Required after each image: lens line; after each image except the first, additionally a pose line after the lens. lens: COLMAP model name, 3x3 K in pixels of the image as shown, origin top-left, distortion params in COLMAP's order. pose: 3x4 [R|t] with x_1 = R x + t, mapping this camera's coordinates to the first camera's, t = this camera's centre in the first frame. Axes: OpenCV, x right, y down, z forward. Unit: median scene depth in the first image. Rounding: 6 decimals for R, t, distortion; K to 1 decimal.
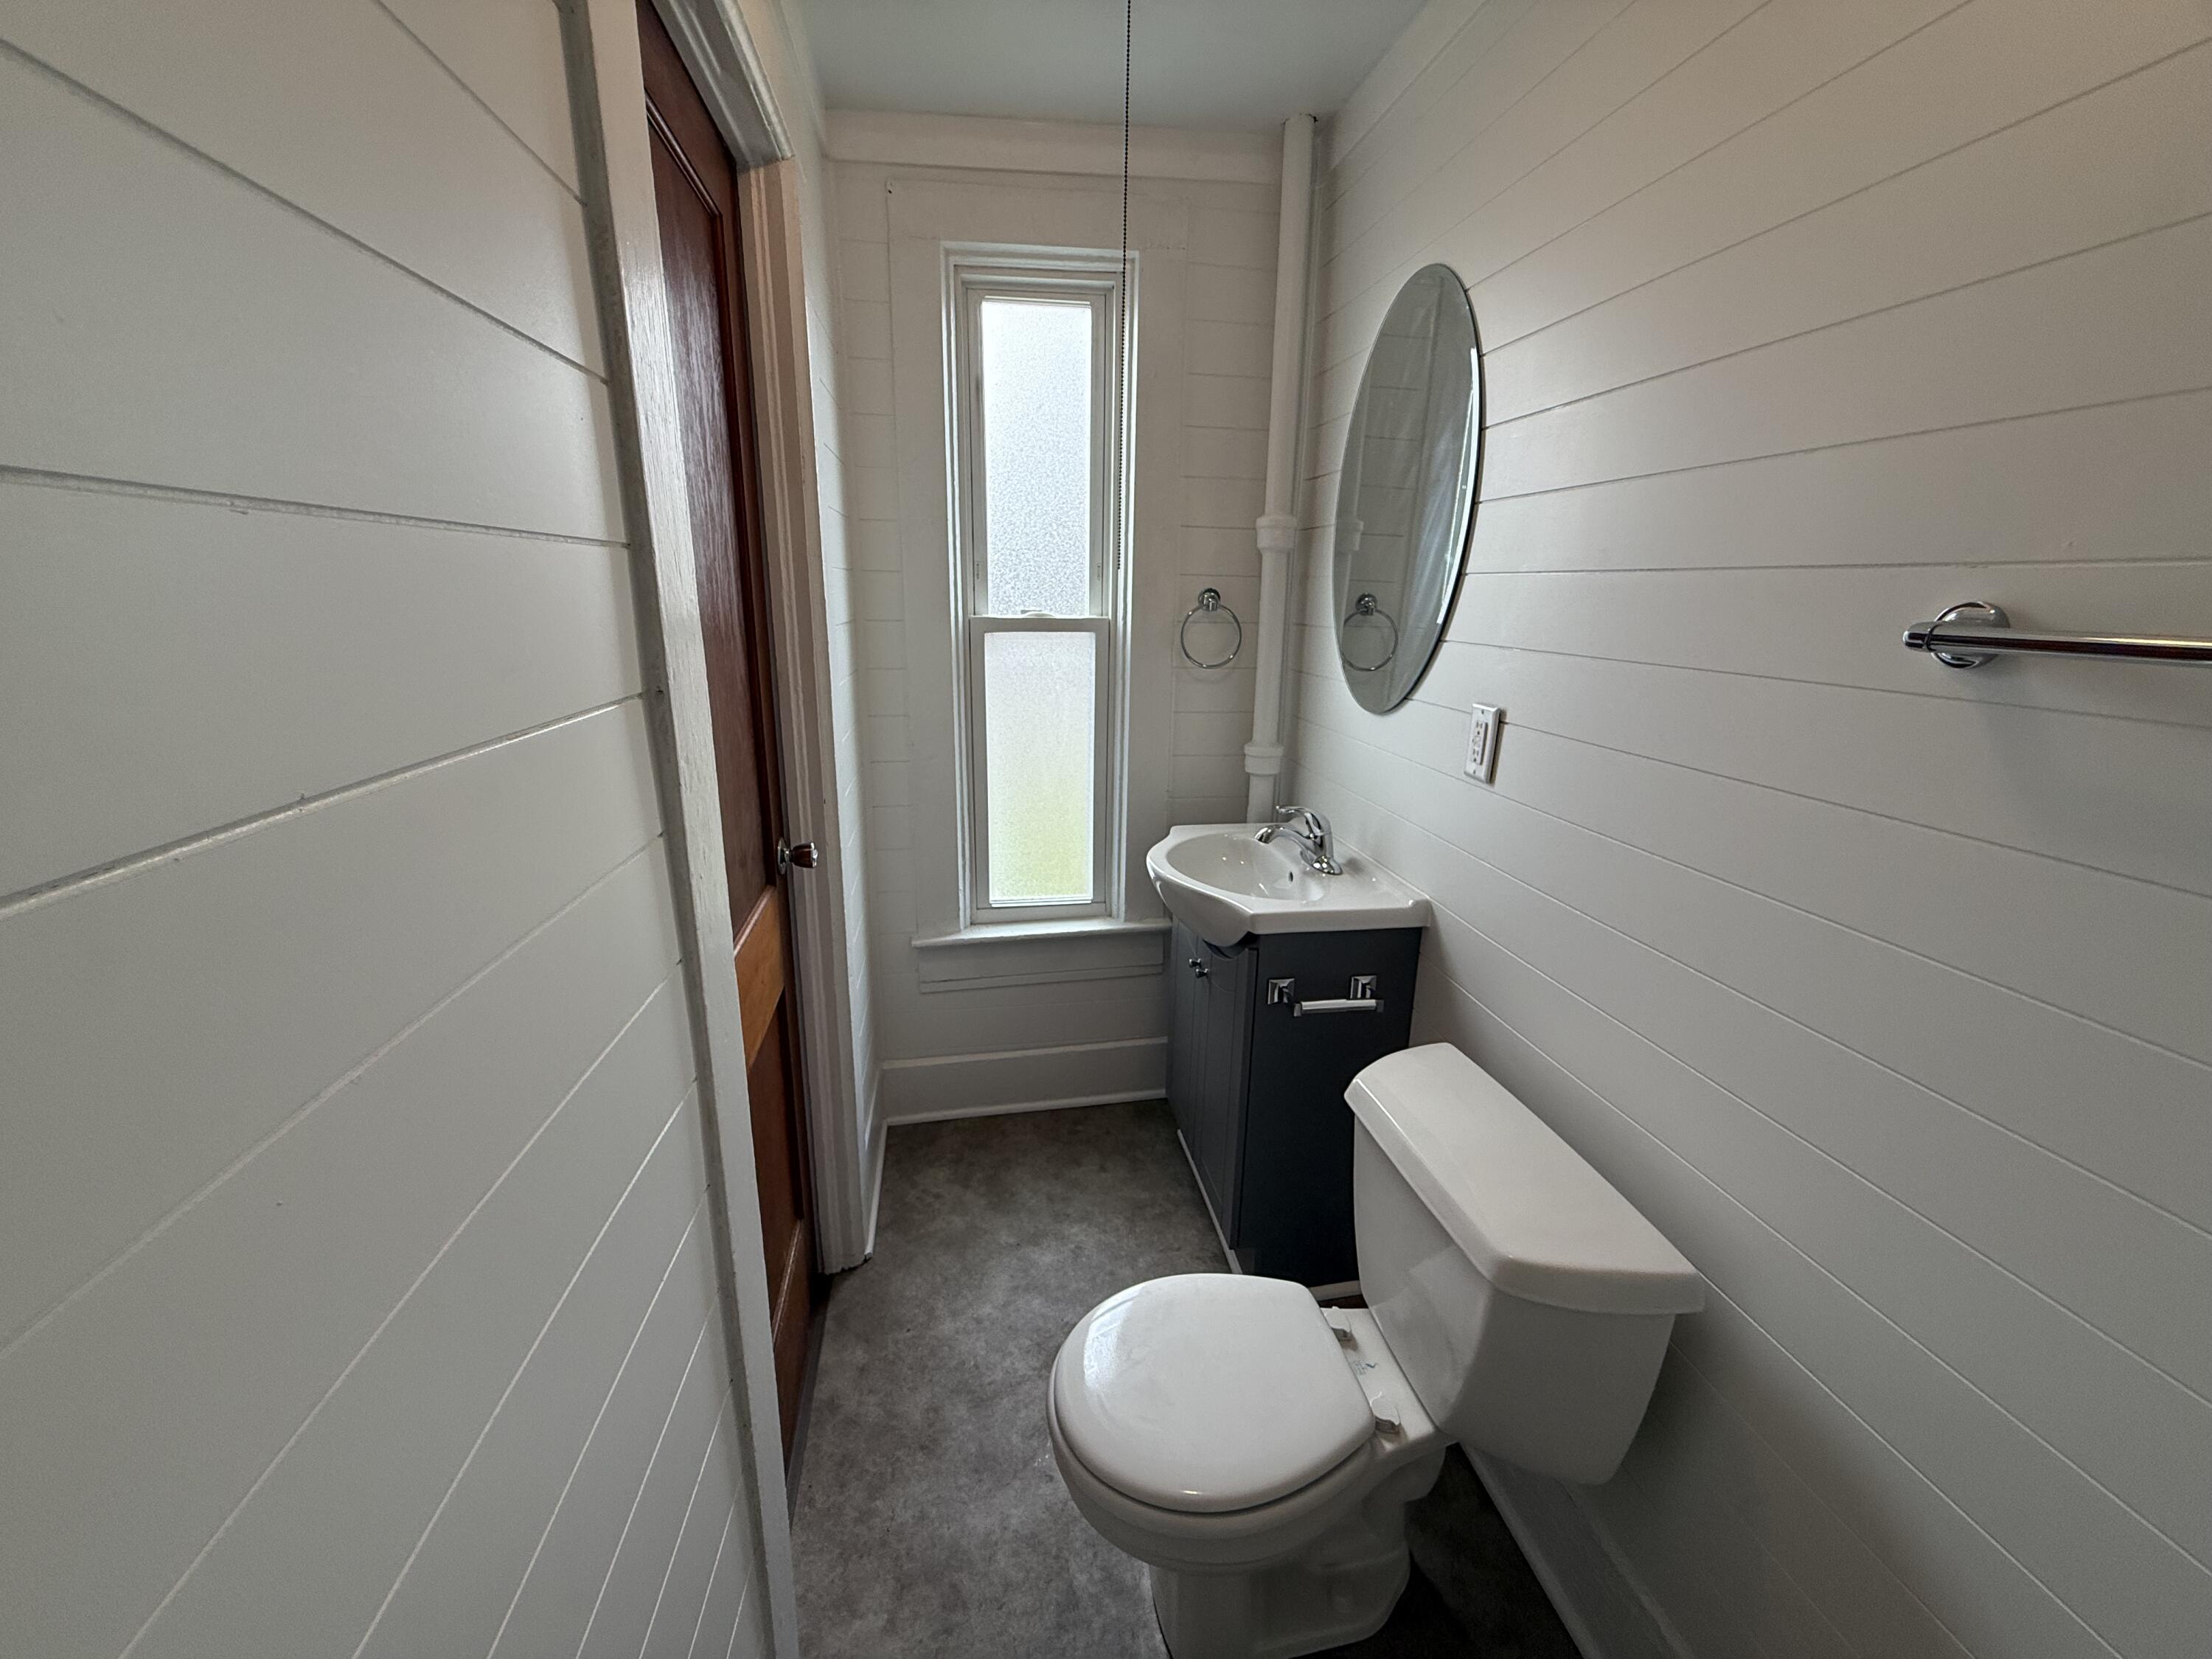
lens RADIAL K [[879.0, 0, 1106.0], [0, 879.0, 829.5], [0, 0, 1]] dist [0.001547, 0.000156]
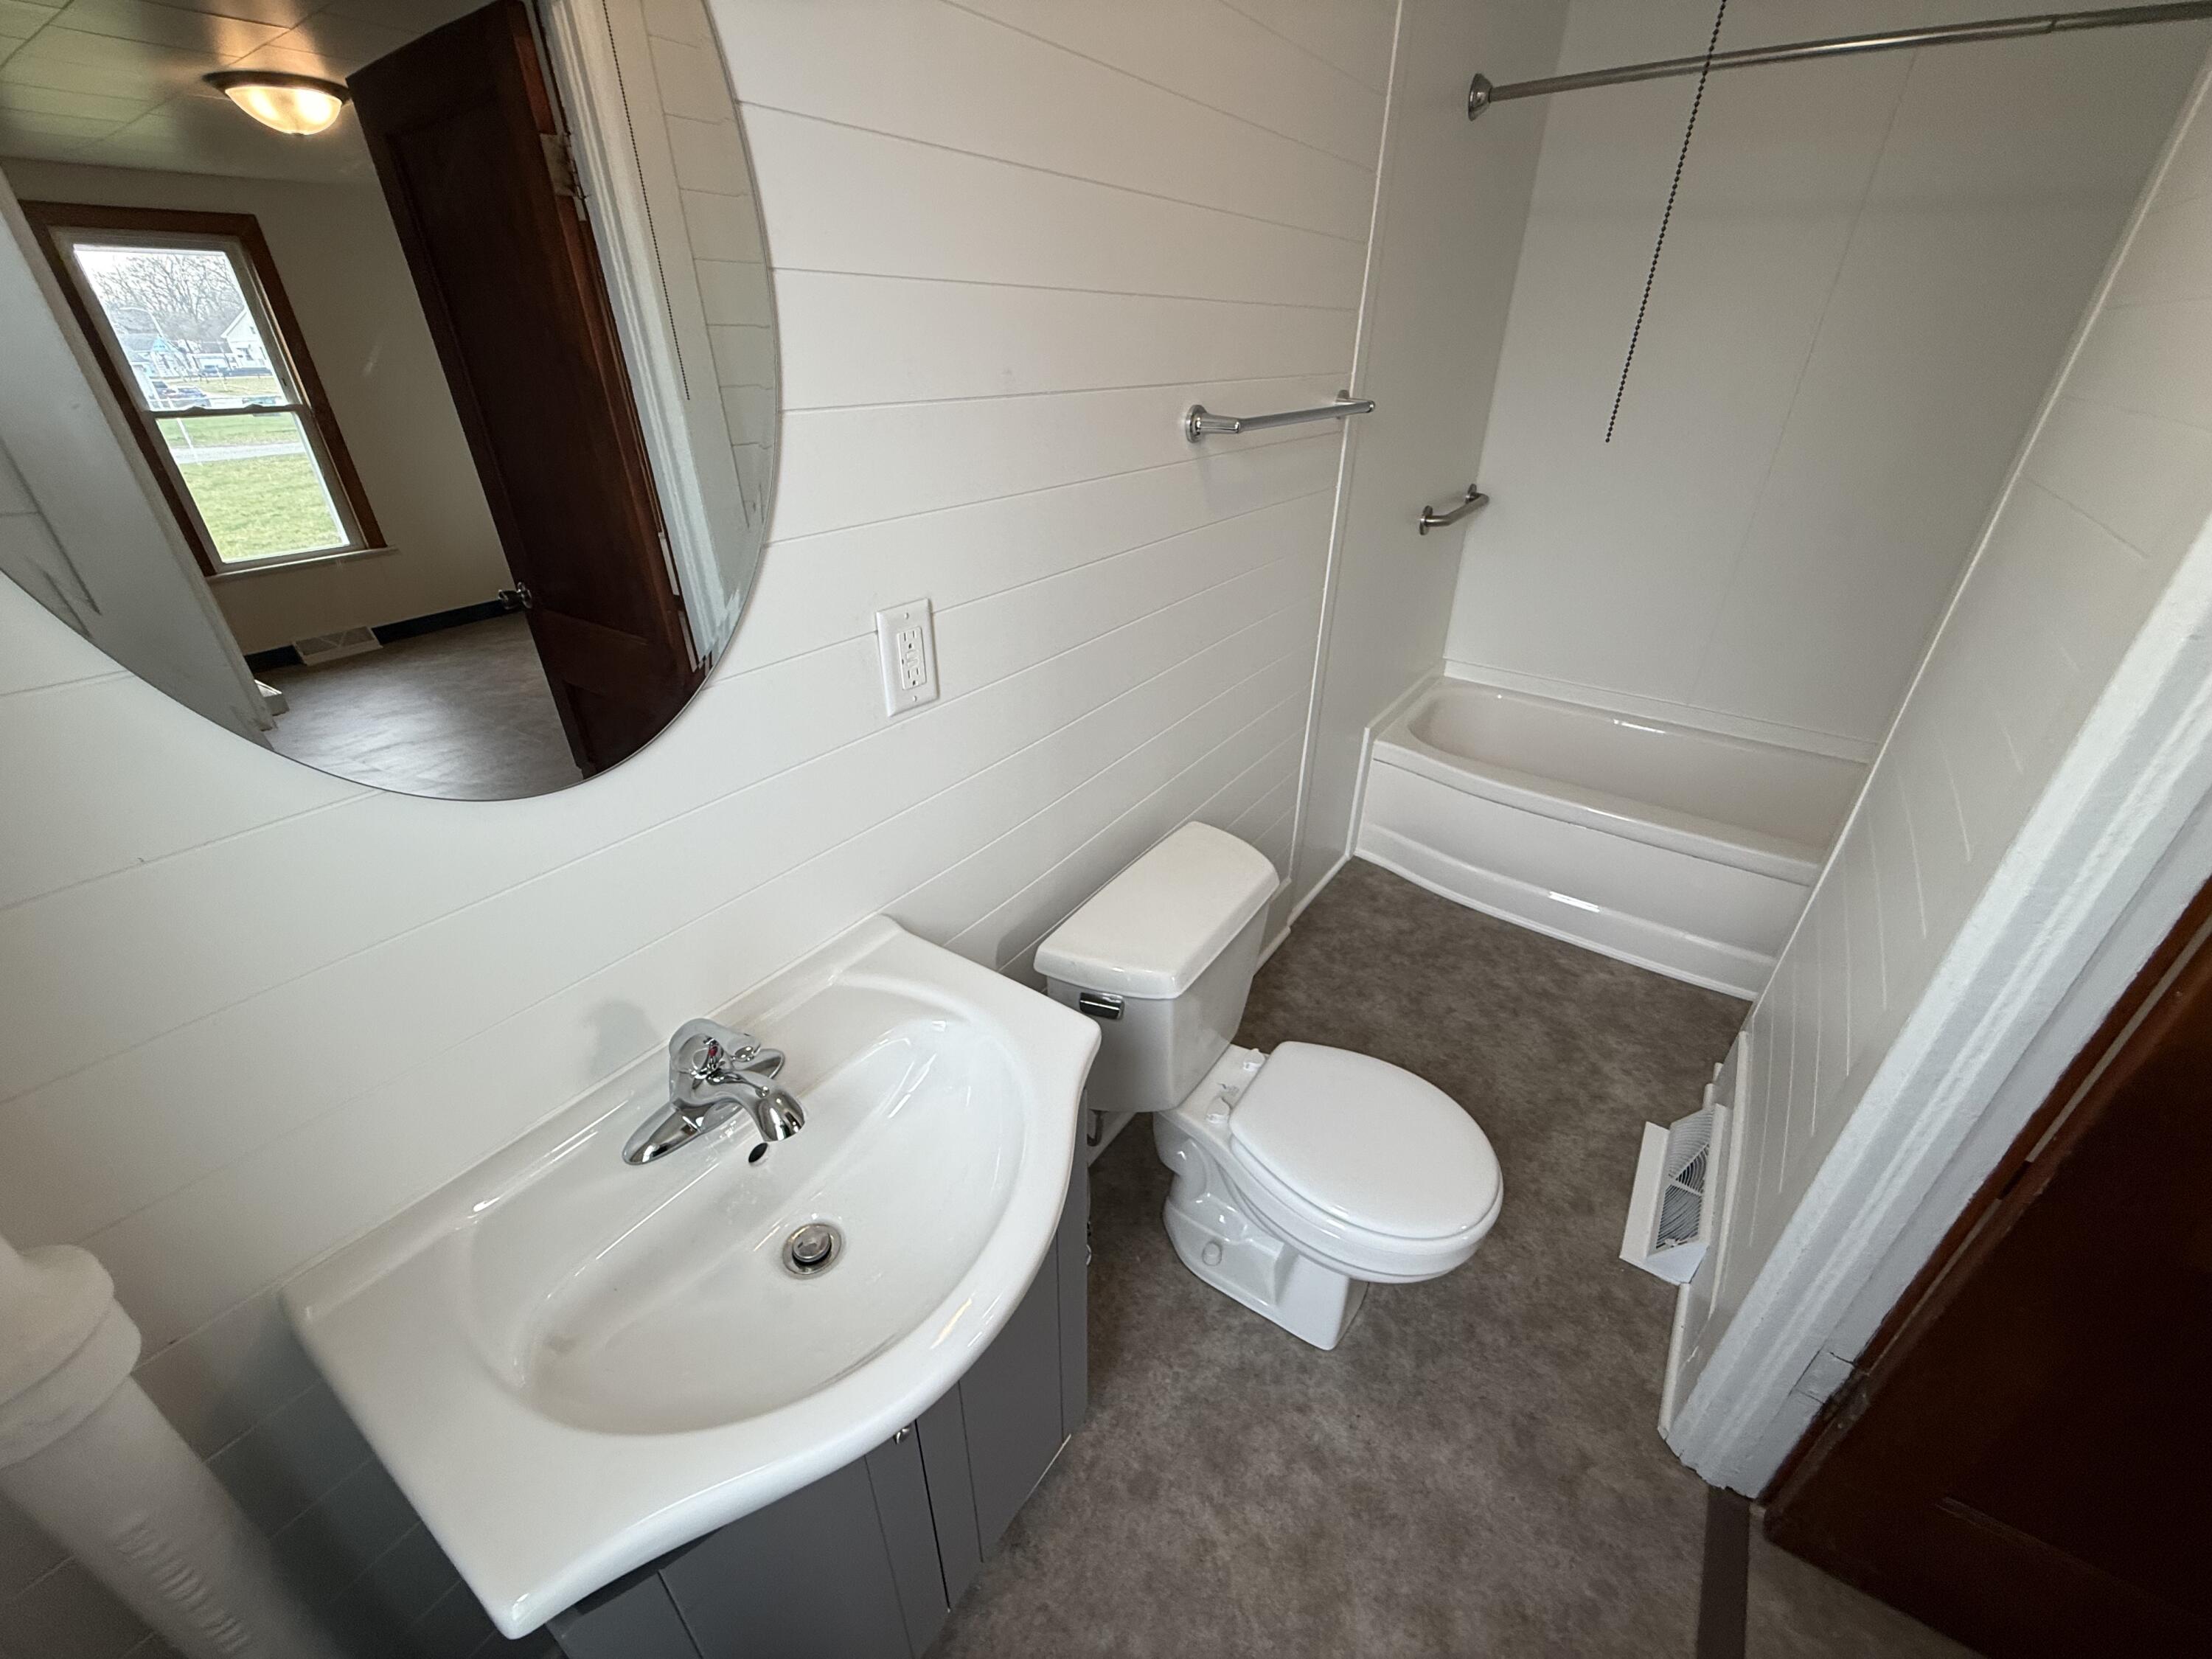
lens RADIAL K [[879.0, 0, 1106.0], [0, 879.0, 829.5], [0, 0, 1]] dist [0.001547, 0.000156]
pose [[-0.719495, -0.364178, 0.591356, -0.160529], [0.154390, 0.746308, 0.647448, -0.442805], [-0.677120, 0.557135, -0.480739, 1.353286]]
